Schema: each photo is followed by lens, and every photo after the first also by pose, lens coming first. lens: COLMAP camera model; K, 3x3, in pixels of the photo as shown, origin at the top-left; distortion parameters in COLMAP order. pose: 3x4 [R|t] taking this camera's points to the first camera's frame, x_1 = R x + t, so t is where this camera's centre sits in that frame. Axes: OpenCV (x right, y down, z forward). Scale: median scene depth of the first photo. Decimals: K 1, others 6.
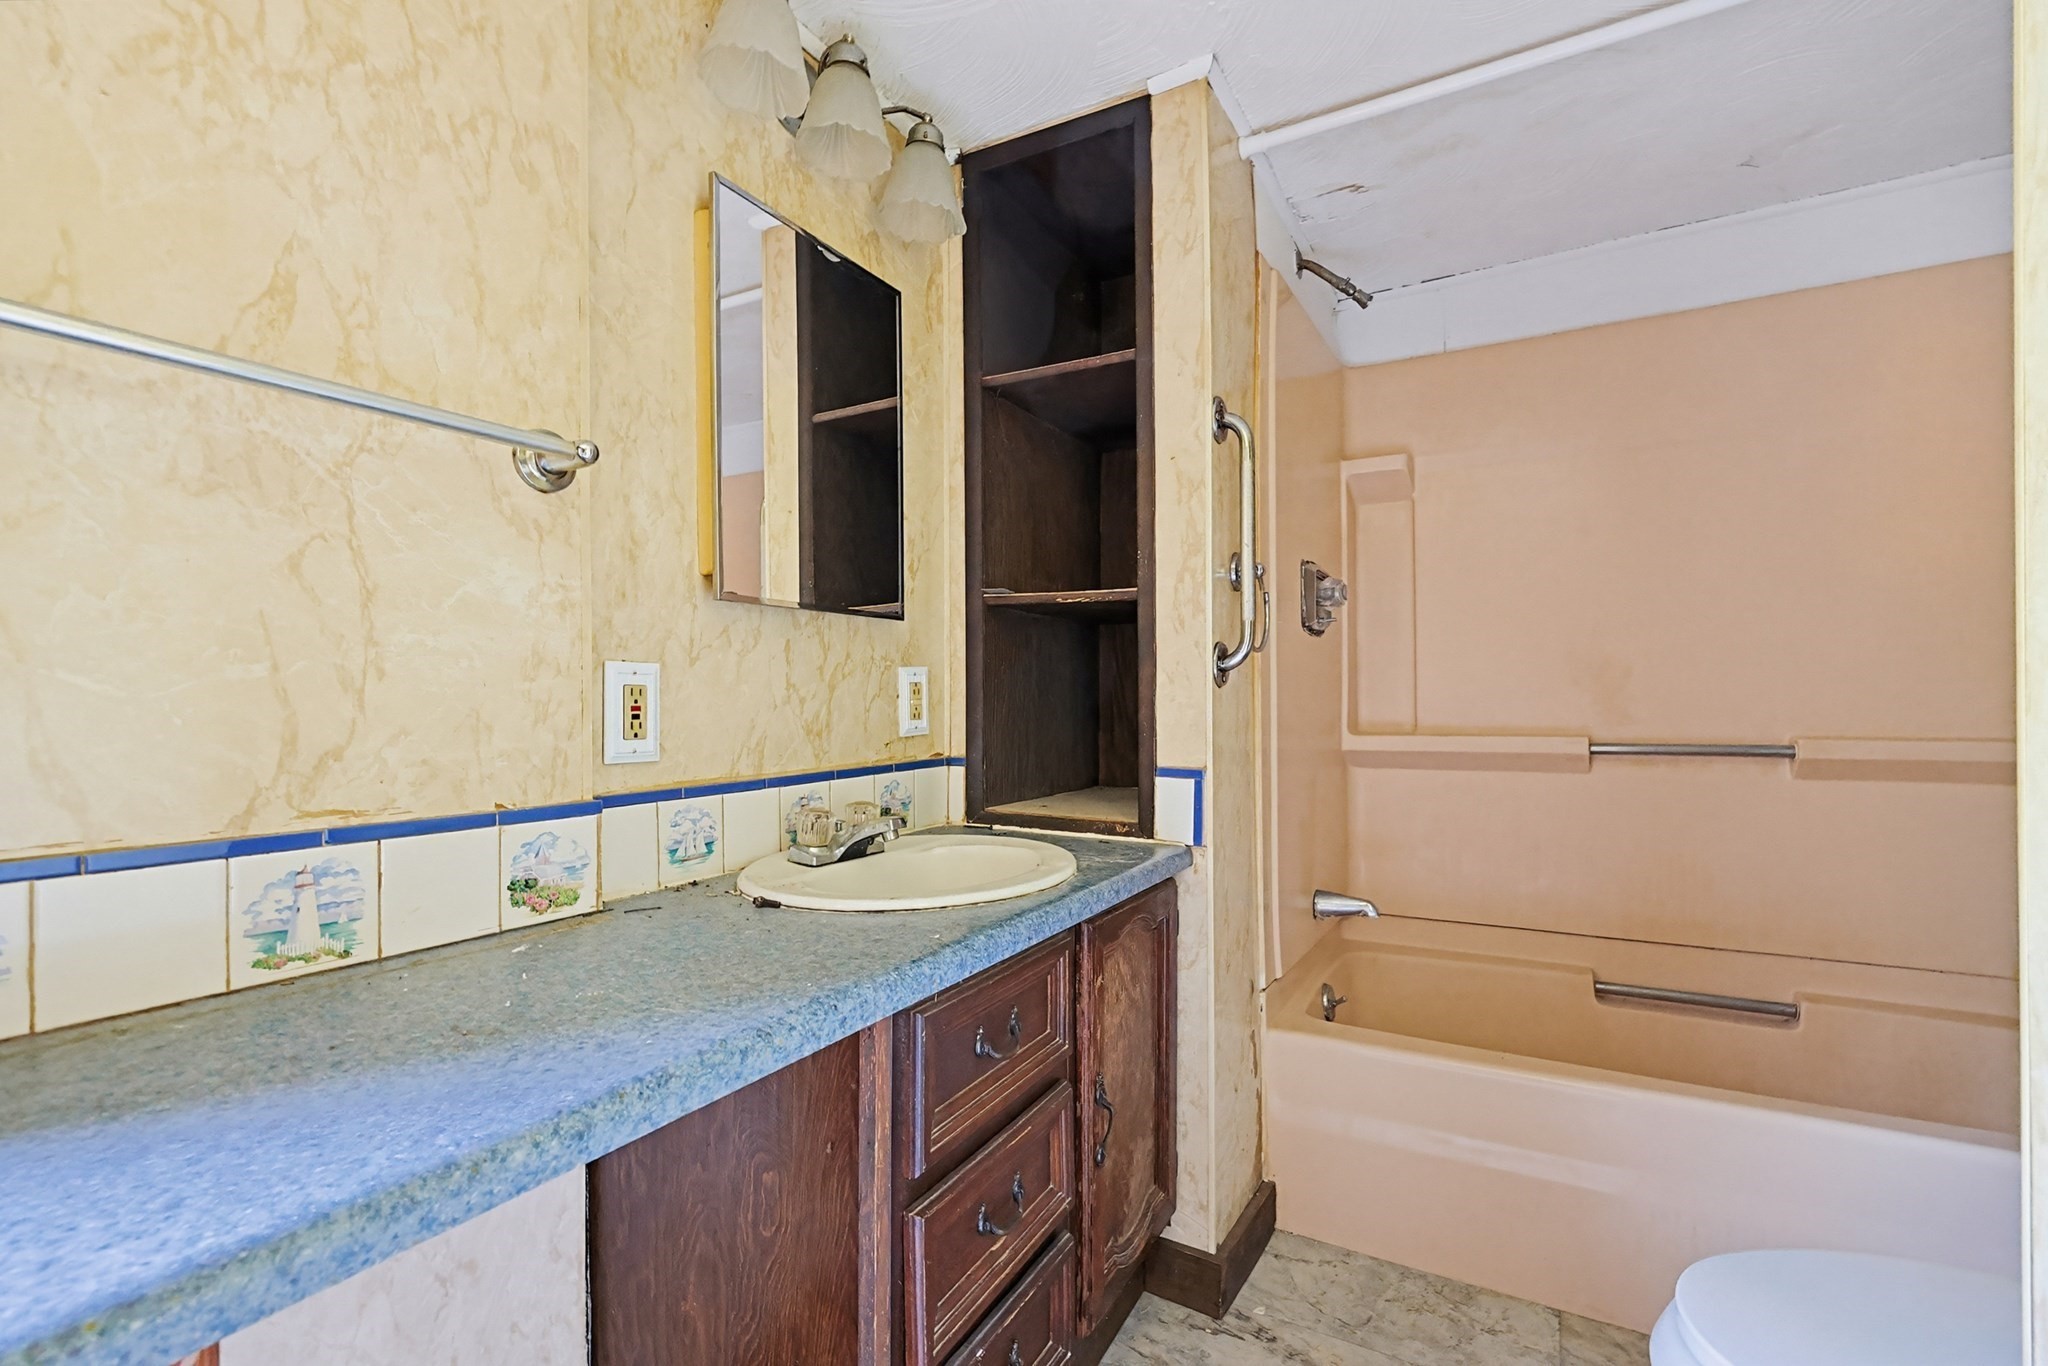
lens RADIAL K [[897.1, 0, 1030.5], [0, 897.1, 698.5], [0, 0, 1]] dist [-0.000553, -0.000131]
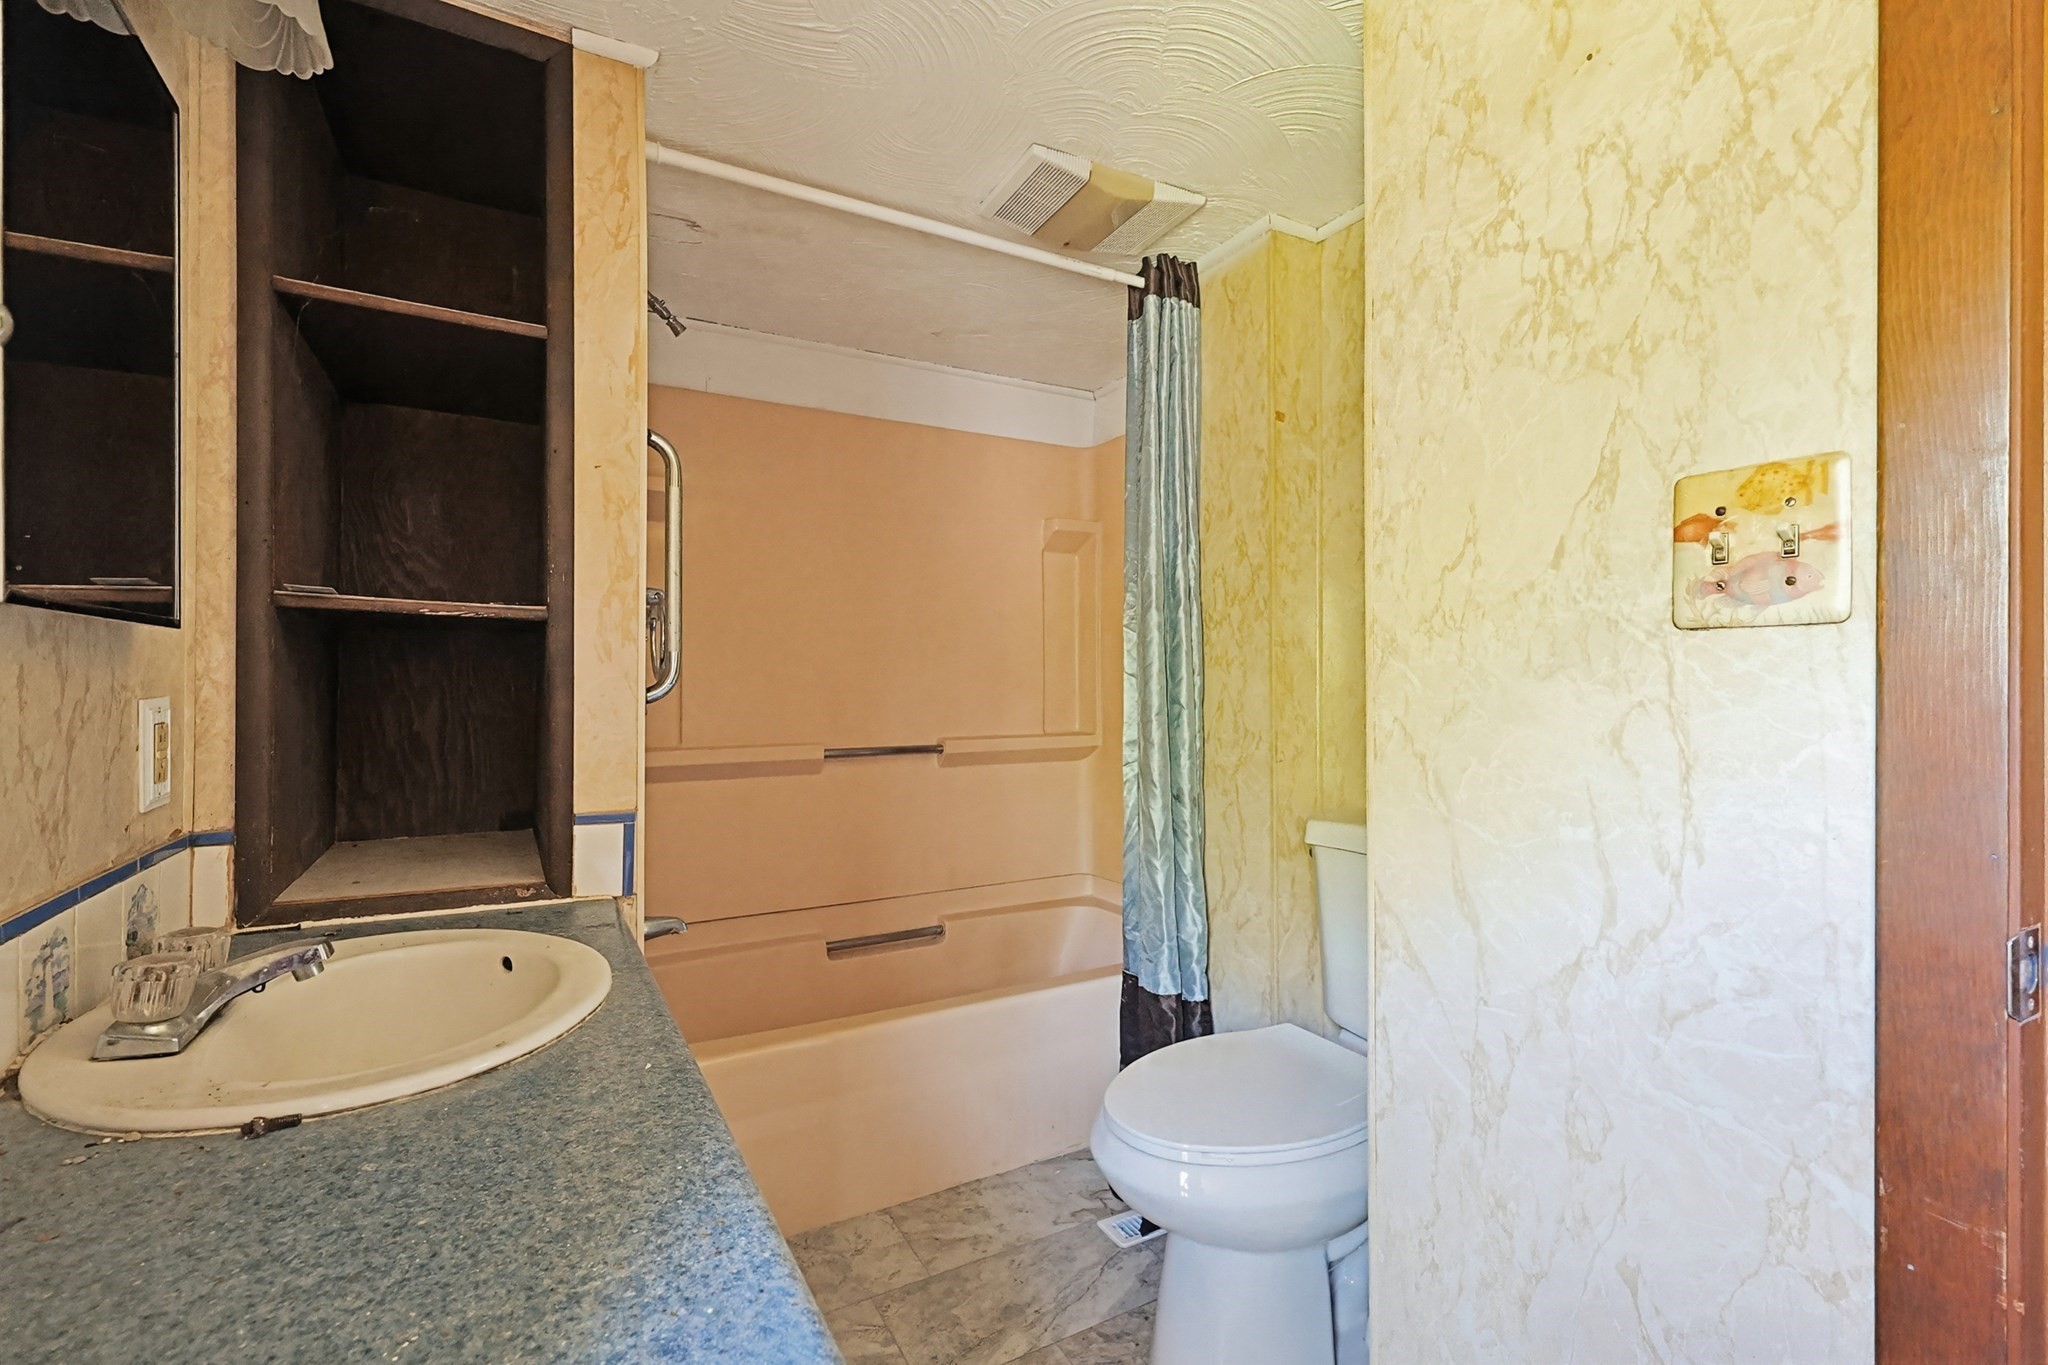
lens RADIAL K [[897.1, 0, 1029.7], [0, 897.1, 678.0], [0, 0, 1]] dist [-0.000553, -0.000131]
pose [[0.523239, 0.010682, 0.852119, -0.377205], [-0.004719, 0.999942, -0.009637, -0.050558], [-0.852173, 0.001021, 0.523259, 0.164227]]
